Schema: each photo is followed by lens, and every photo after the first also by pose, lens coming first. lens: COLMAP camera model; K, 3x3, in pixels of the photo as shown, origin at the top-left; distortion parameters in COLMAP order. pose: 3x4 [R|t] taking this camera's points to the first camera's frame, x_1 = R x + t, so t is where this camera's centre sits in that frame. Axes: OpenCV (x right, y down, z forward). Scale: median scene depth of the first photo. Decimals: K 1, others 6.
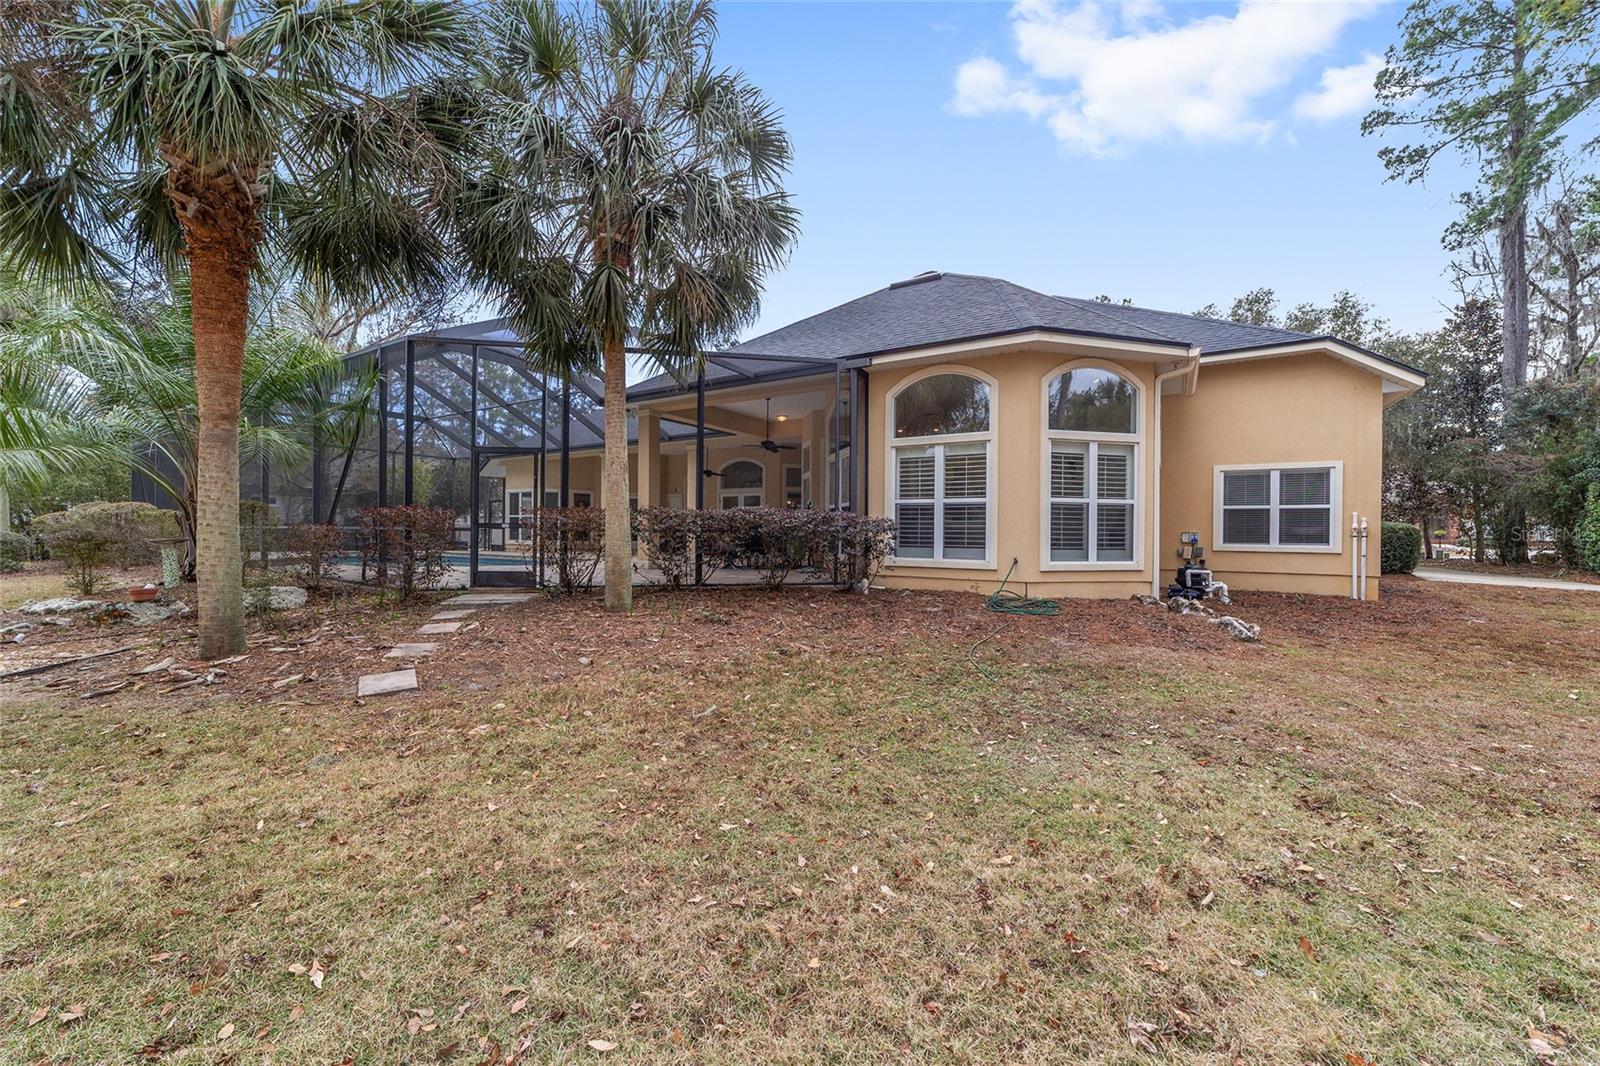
lens RADIAL K [[611.3, 0, 794.8], [0, 611.3, 531.7], [0, 0, 1]] dist [-0.016452, 0.009340]
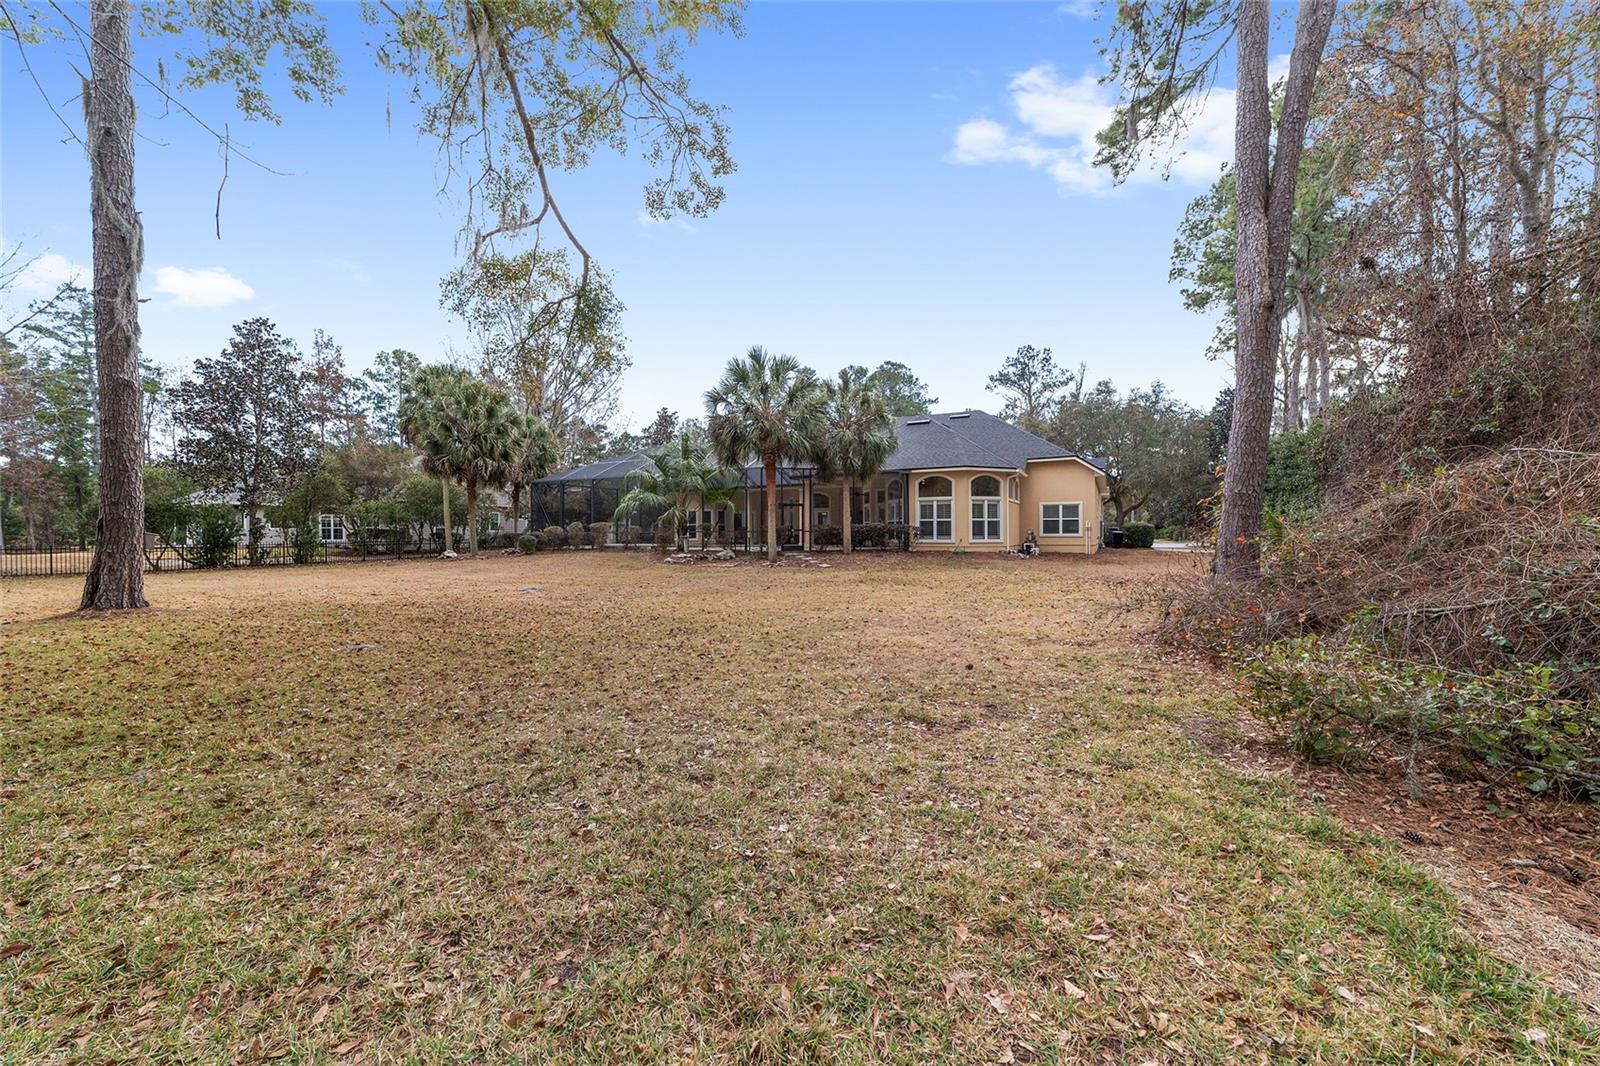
lens RADIAL K [[611.3, 0, 794.8], [0, 611.3, 531.7], [0, 0, 1]] dist [-0.016452, 0.009340]
pose [[0.997096, -0.013178, 0.075002, -0.631328], [0.013291, 0.999911, -0.001007, 0.000097], [-0.074982, 0.002001, 0.997183, -1.798172]]
